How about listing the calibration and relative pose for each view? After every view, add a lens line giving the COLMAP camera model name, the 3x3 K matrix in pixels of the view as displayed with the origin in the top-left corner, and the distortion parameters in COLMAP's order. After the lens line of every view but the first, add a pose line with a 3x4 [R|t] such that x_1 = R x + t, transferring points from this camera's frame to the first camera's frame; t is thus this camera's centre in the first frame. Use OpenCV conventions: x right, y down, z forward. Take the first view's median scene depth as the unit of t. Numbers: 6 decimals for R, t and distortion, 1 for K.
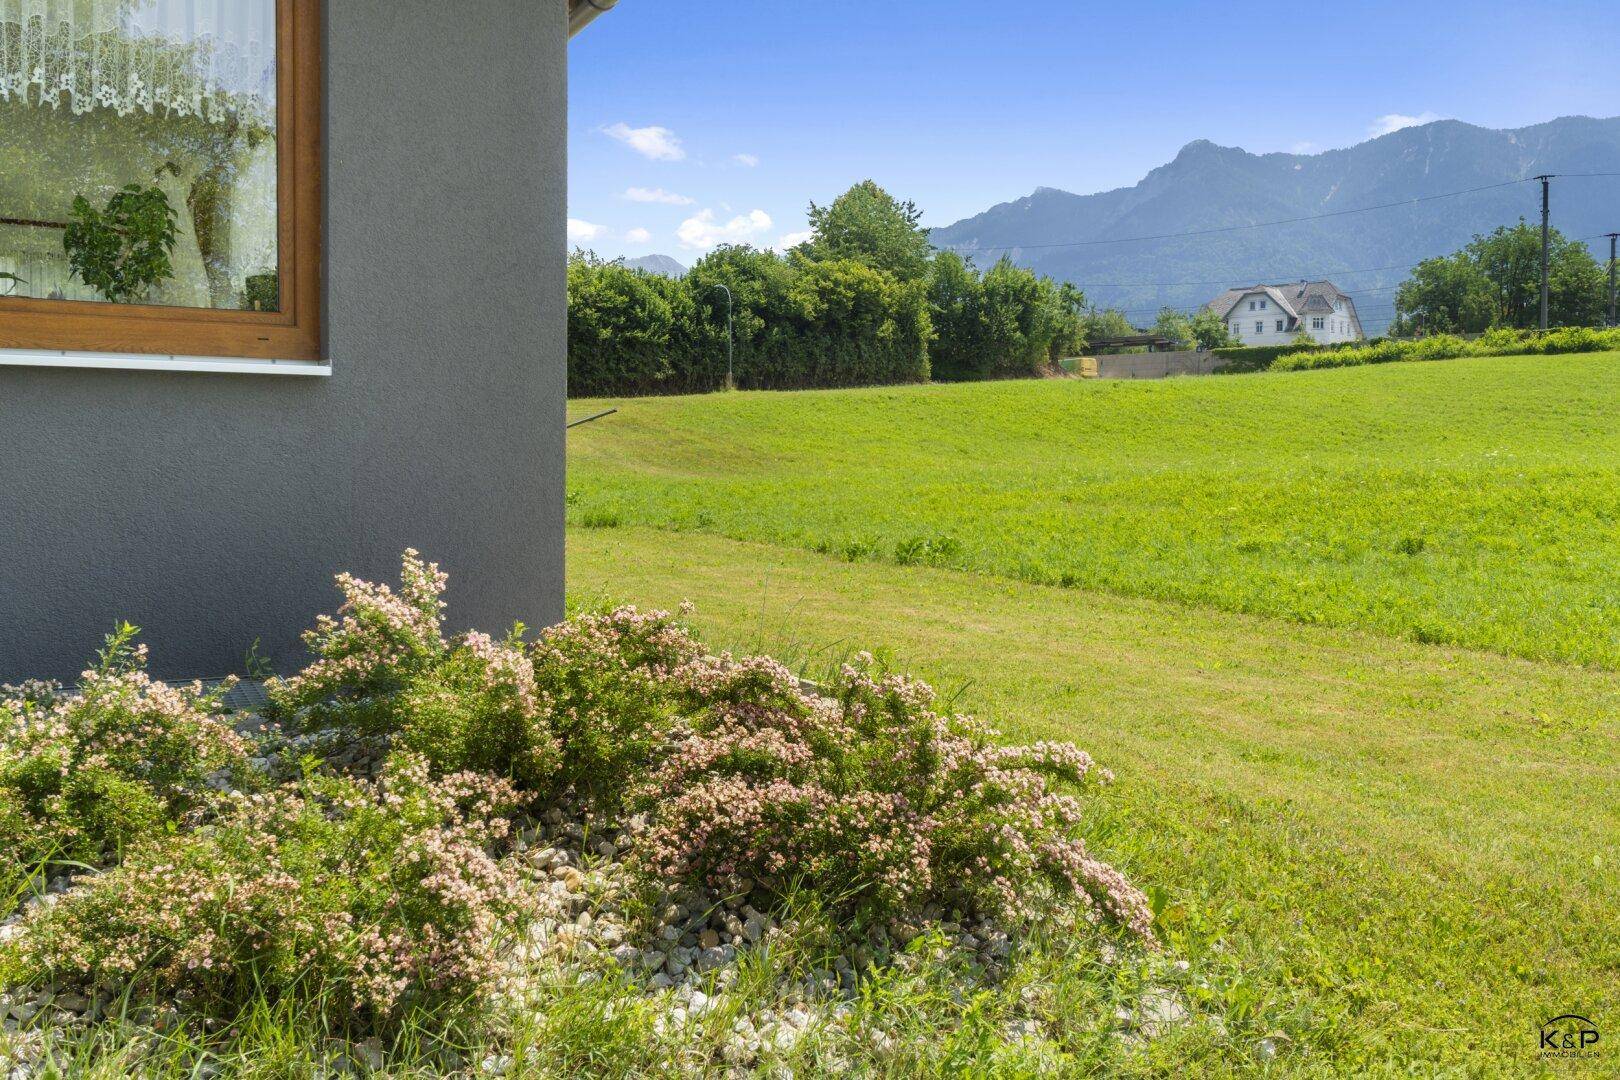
lens RADIAL K [[1379.8, 0, 780.5], [0, 1379.8, 534.6], [0, 0, 1]] dist [-0.008109, -0.006741]
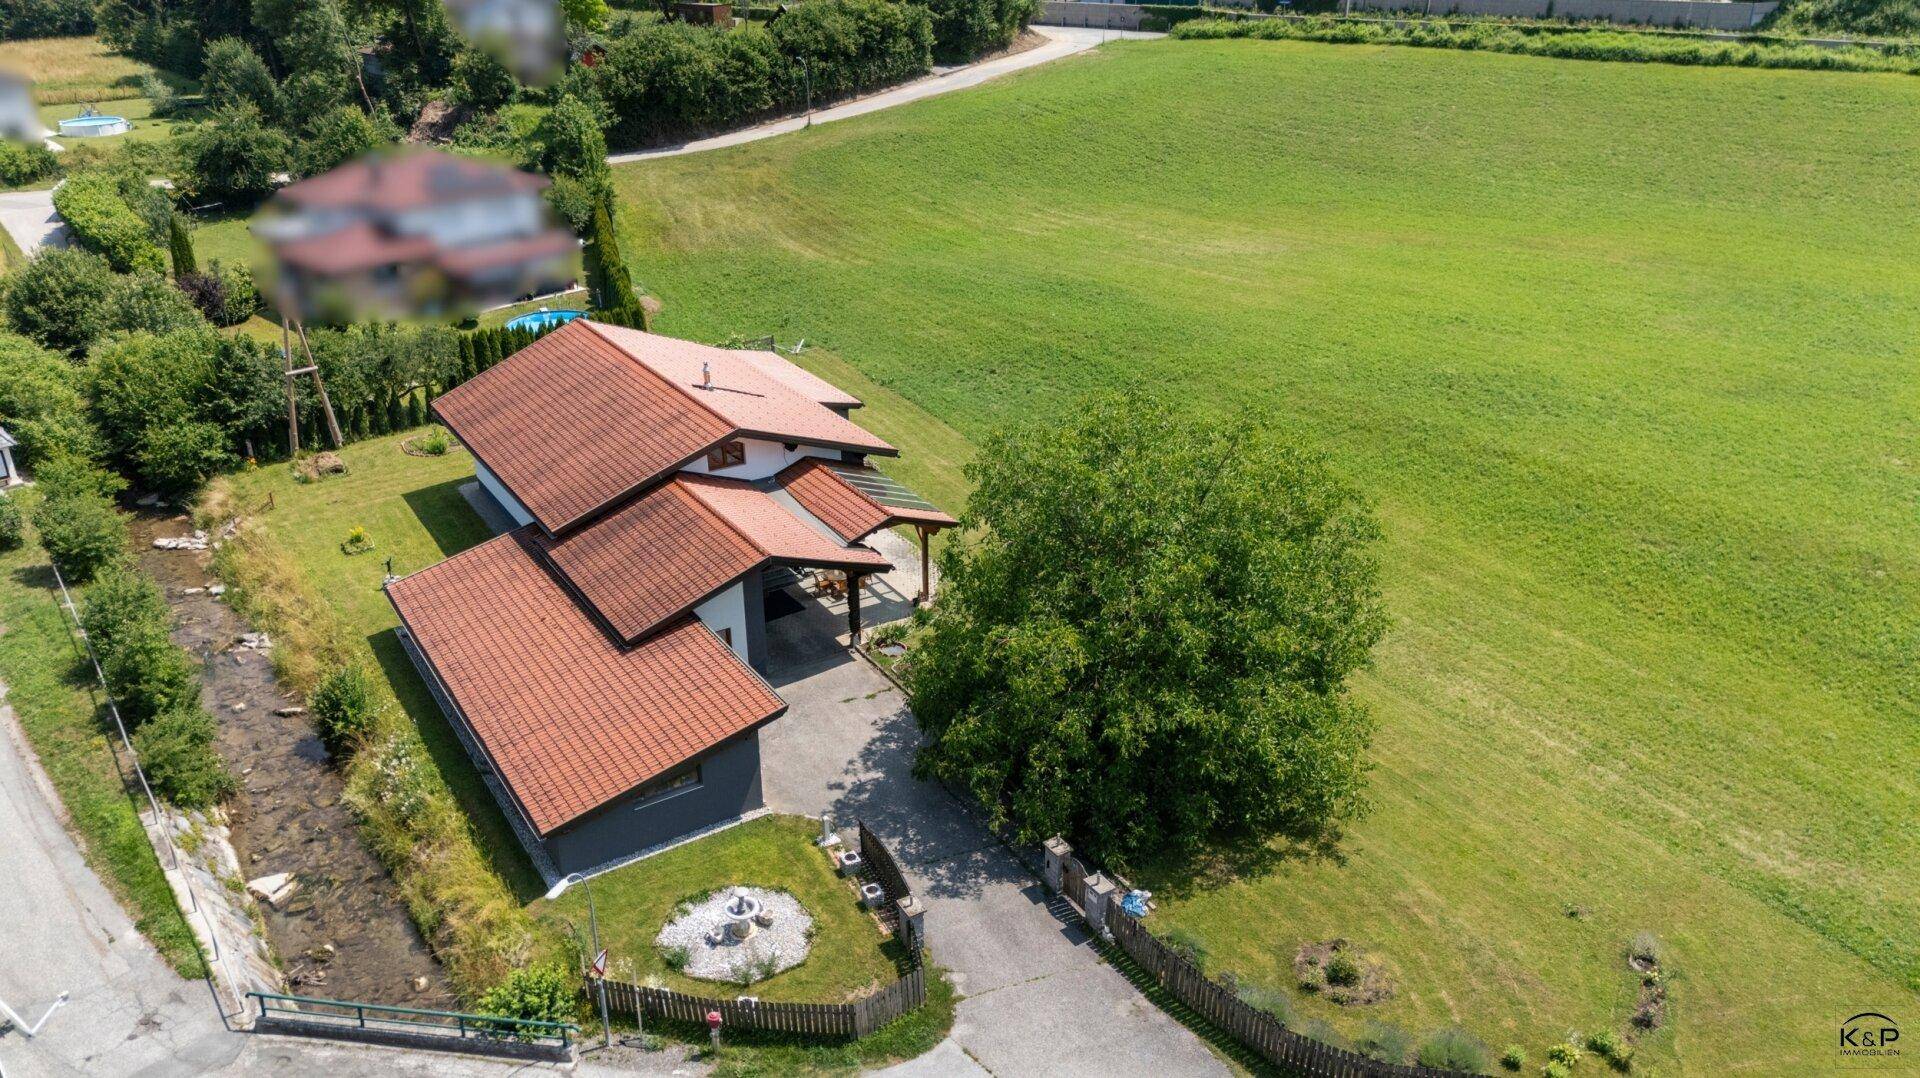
lens RADIAL K [[1412.4, 0, 960.0], [0, 1412.4, 539.0], [0, 0, 1]] dist [0.074875, -0.077519]
pose [[0.995593, -0.045768, 0.081850, -0.013048], [0.011782, 0.926951, 0.374998, -0.203246], [-0.093034, -0.372381, 0.923405, -0.596905]]
